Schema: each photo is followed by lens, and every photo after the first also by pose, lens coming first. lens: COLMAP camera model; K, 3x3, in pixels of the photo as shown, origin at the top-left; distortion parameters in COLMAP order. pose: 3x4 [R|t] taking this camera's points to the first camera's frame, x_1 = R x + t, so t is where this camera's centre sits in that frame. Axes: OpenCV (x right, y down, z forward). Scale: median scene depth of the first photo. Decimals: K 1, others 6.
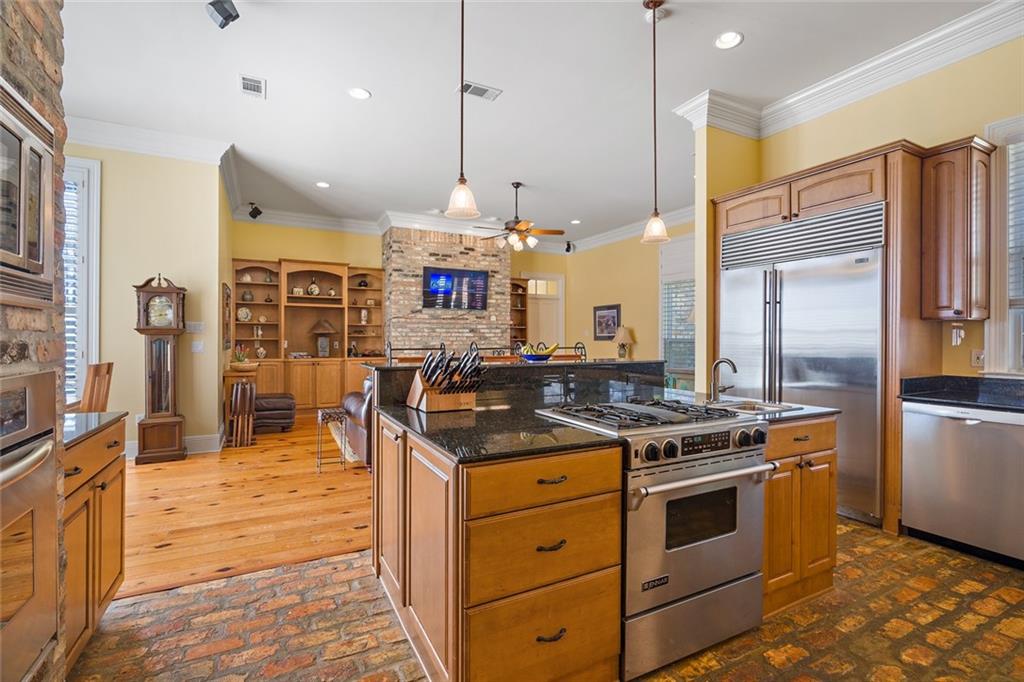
lens RADIAL K [[472.3, 0, 510.8], [0, 472.3, 330.8], [0, 0, 1]] dist [-0.000406, 0.000401]
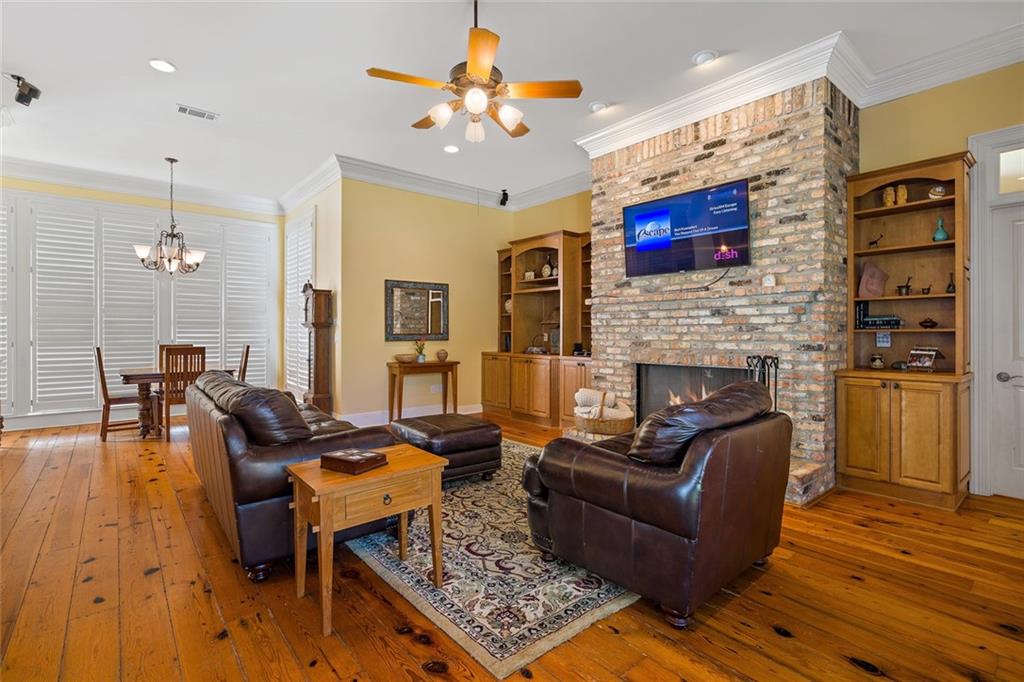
lens RADIAL K [[472.3, 0, 510.8], [0, 472.3, 330.8], [0, 0, 1]] dist [-0.000406, 0.000401]
pose [[0.212089, -0.003754, -0.977243, 0.360557], [0.020924, 0.999781, 0.000700, 0.014552], [0.977026, -0.020597, 0.212121, 0.729272]]
